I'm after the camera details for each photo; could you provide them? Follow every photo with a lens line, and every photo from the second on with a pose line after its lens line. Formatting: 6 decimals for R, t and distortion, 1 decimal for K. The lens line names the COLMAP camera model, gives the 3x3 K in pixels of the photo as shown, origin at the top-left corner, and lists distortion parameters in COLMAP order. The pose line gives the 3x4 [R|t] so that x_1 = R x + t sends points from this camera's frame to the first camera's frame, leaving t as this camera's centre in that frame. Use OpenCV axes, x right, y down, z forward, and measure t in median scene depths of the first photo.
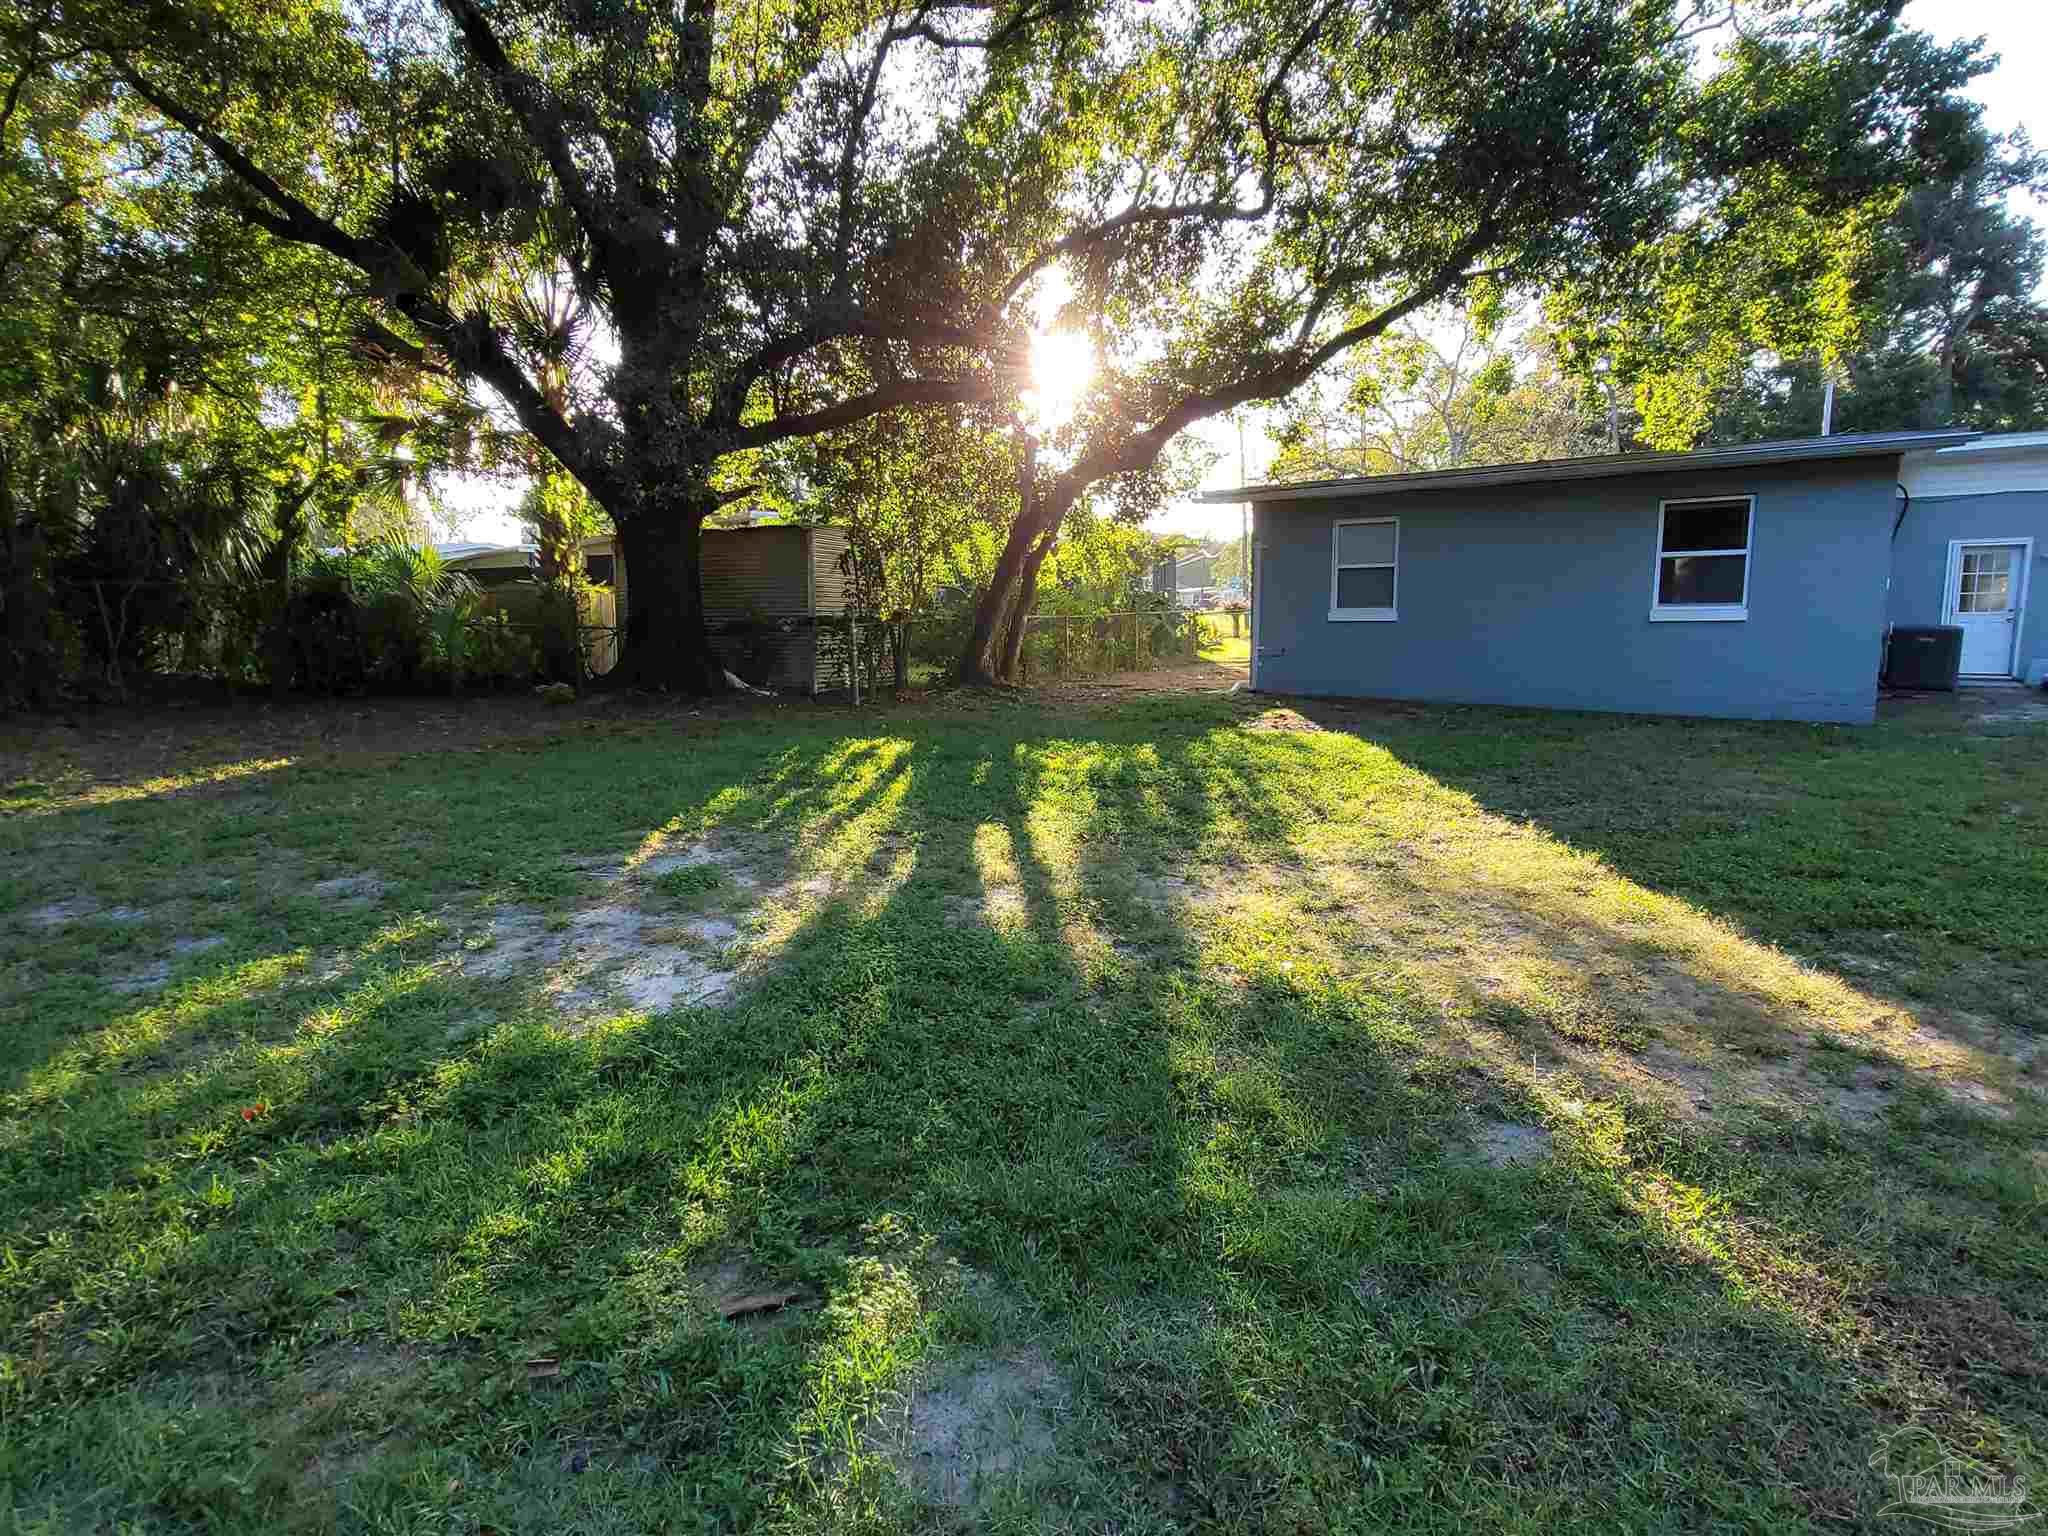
lens RADIAL K [[924.2, 0, 1025.5], [0, 924.2, 763.6], [0, 0, 1]] dist [0.001509, -0.000234]
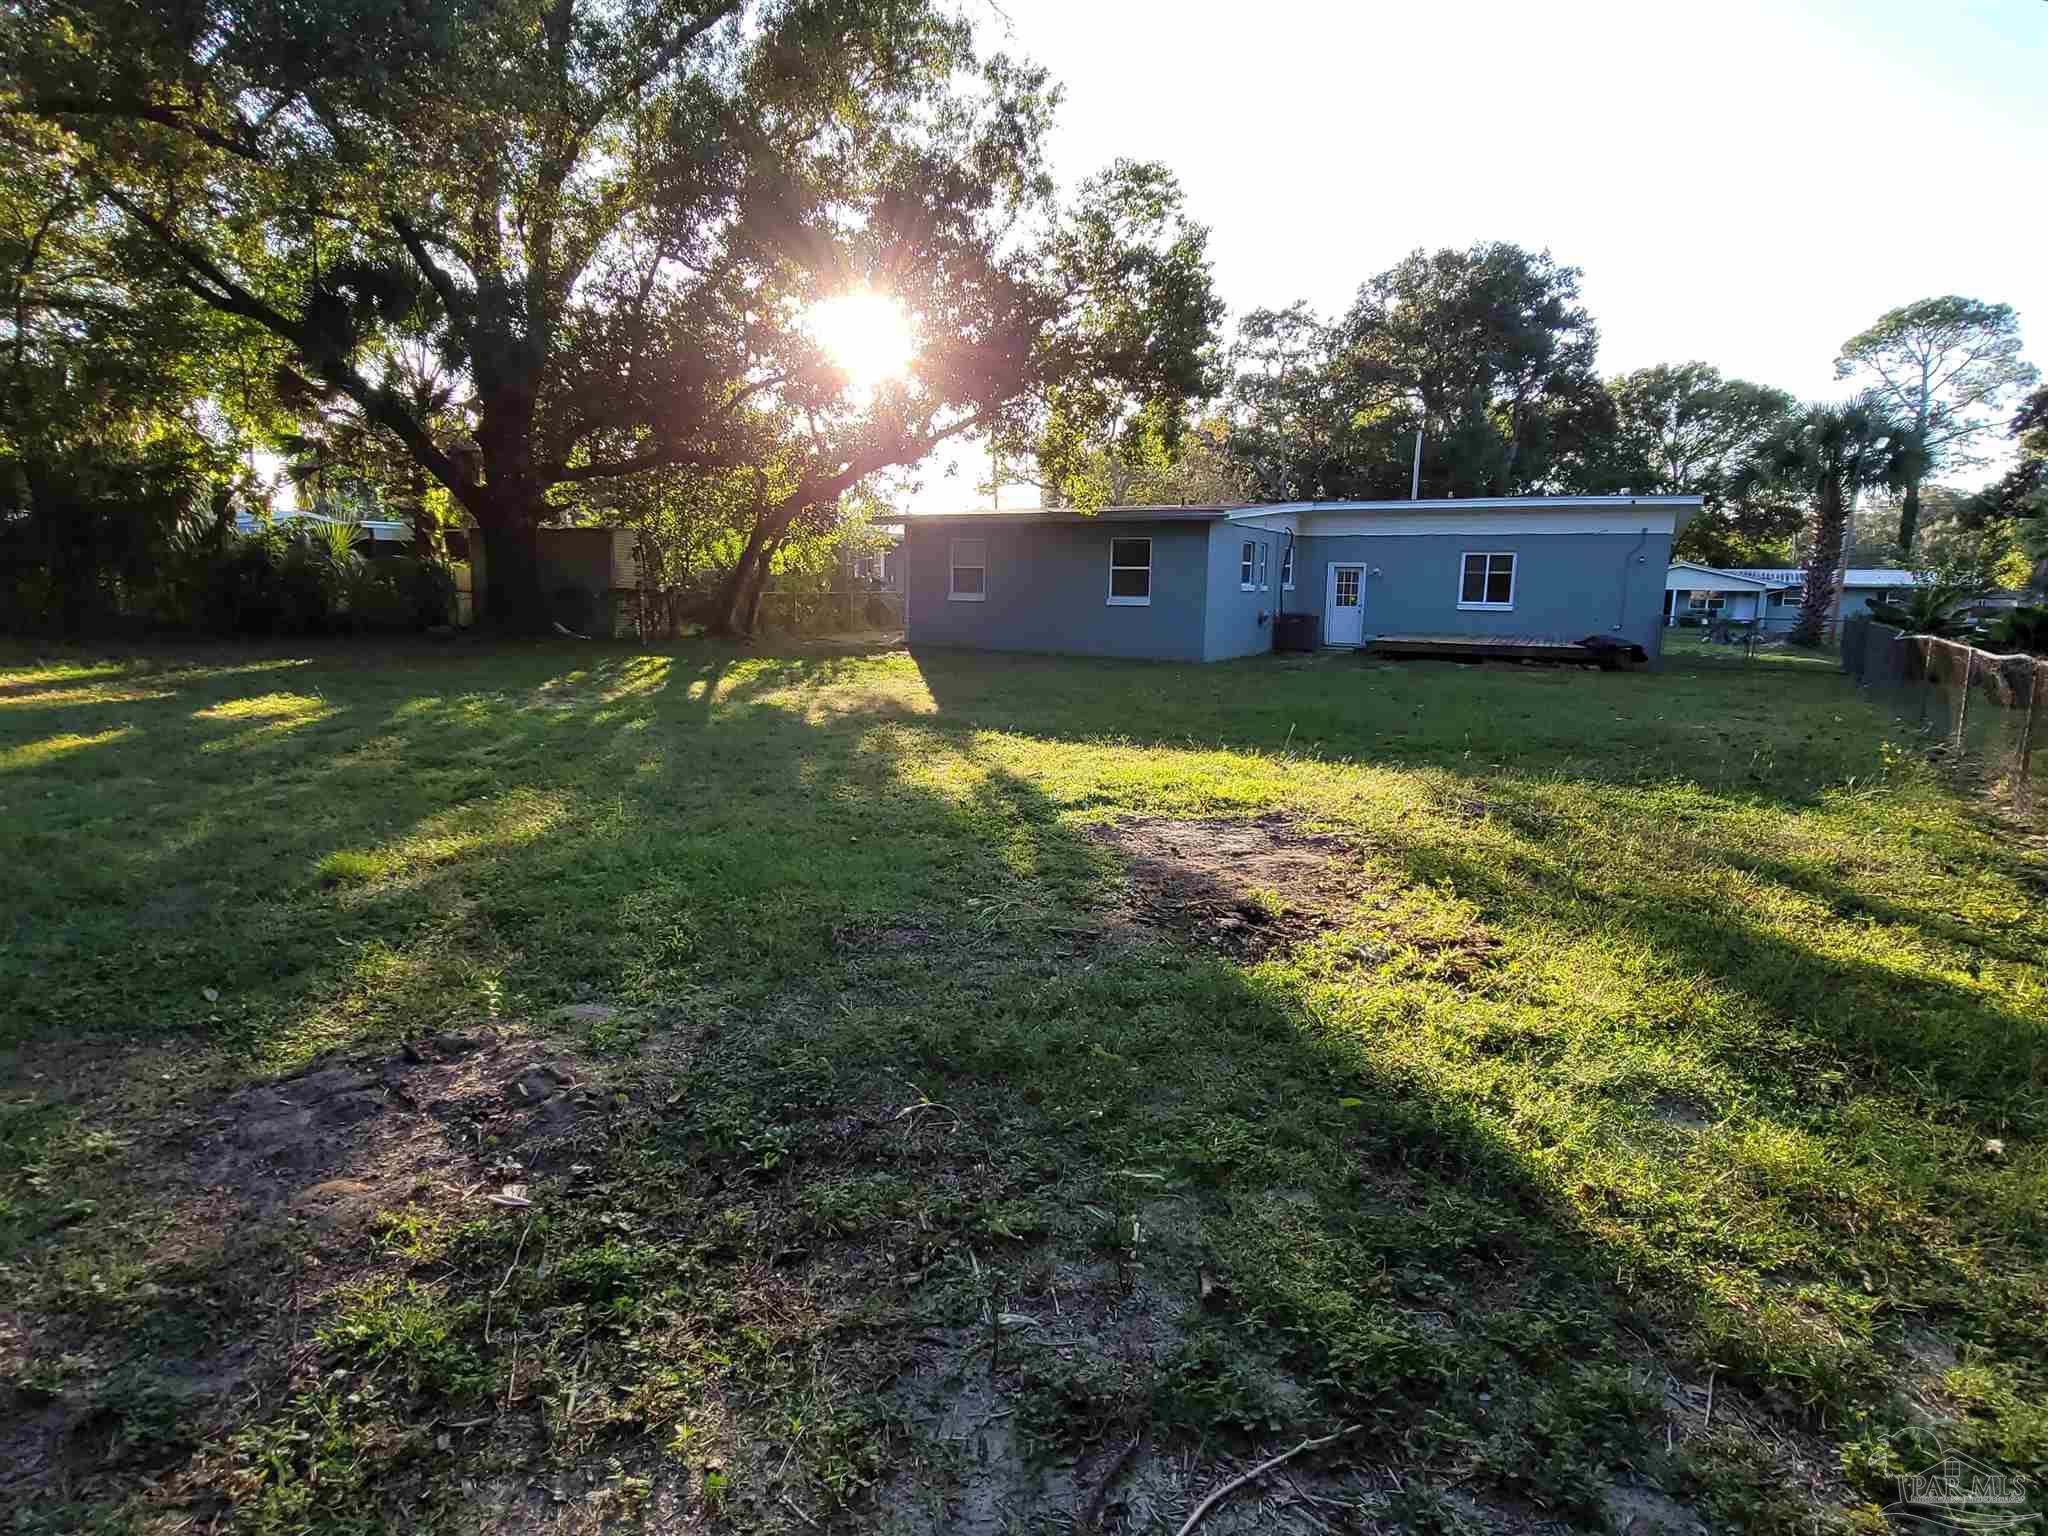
lens RADIAL K [[924.2, 0, 982.0], [0, 924.2, 764.1], [0, 0, 1]] dist [0.001509, -0.000234]
pose [[0.987285, -0.000147, 0.158963, 0.123667], [-0.003254, 0.999771, 0.021135, 0.095085], [-0.158930, -0.021384, 0.987058, -0.596080]]
